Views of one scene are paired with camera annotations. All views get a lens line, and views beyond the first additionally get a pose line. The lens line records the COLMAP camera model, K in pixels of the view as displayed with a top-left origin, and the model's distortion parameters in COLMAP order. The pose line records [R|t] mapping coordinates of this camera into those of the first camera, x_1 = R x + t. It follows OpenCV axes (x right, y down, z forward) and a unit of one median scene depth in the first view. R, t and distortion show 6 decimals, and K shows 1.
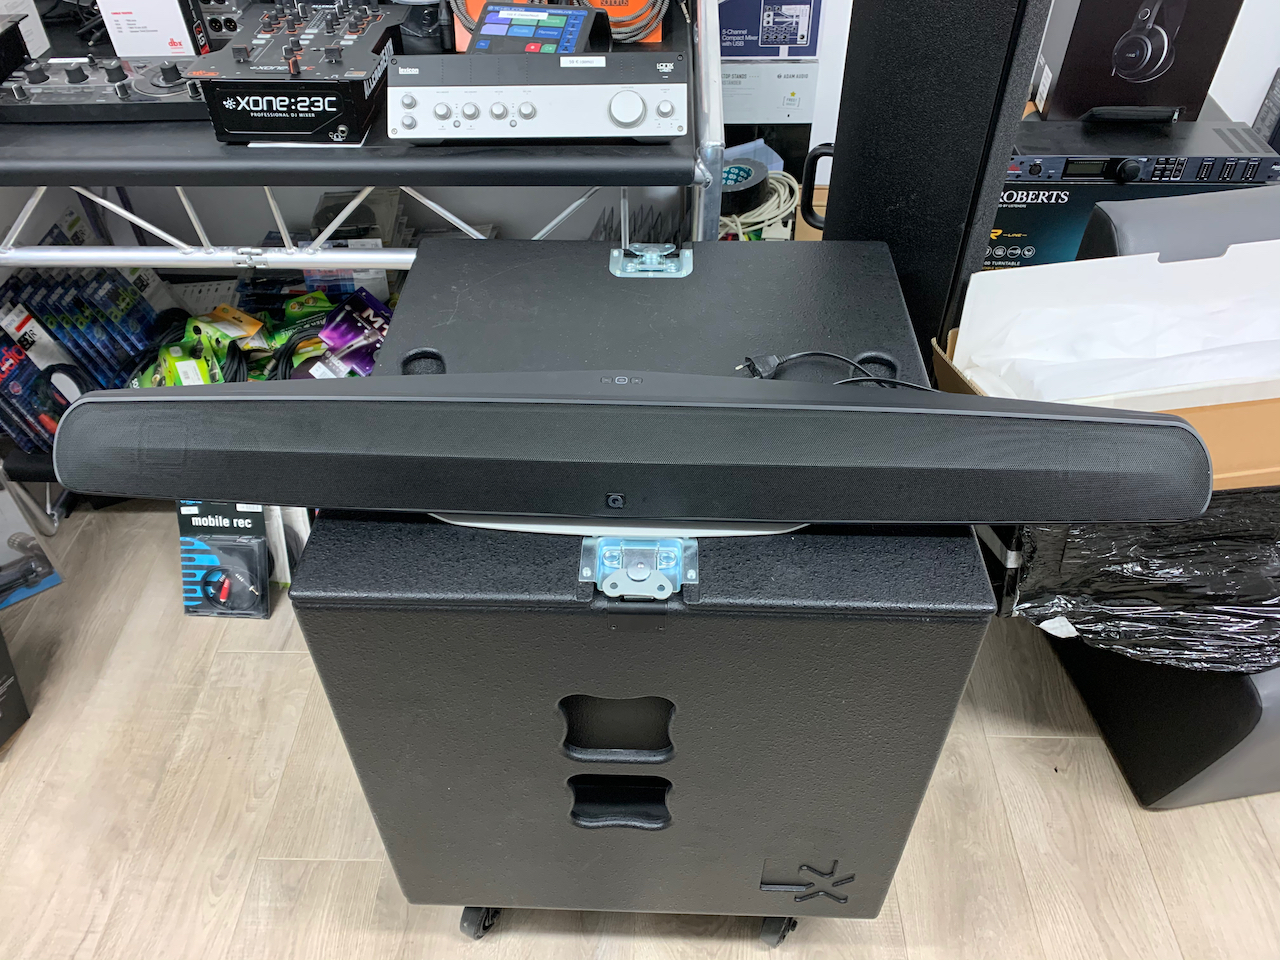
lens RADIAL K [[991.3, 0, 641.7], [0, 991.3, 485.1], [0, 0, 1]] dist [-0.001096, -0.005933]
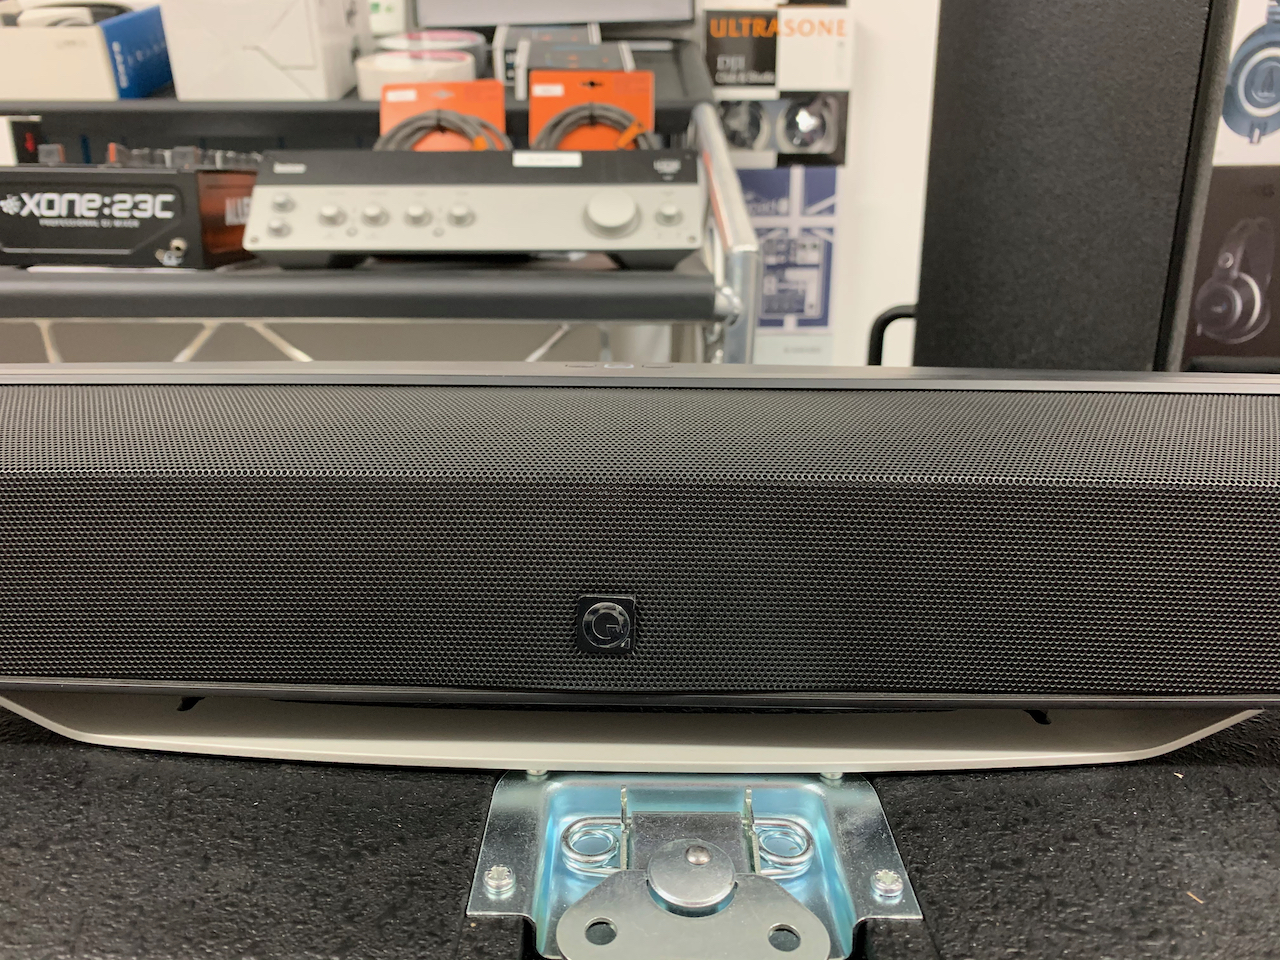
lens RADIAL K [[991.3, 0, 628.4], [0, 991.3, 469.3], [0, 0, 1]] dist [-0.001096, -0.005933]
pose [[0.999663, 0.006155, 0.025220, -0.018951], [0.005971, 0.890917, -0.454126, 0.074968], [-0.025265, 0.454124, 0.890580, 0.481883]]
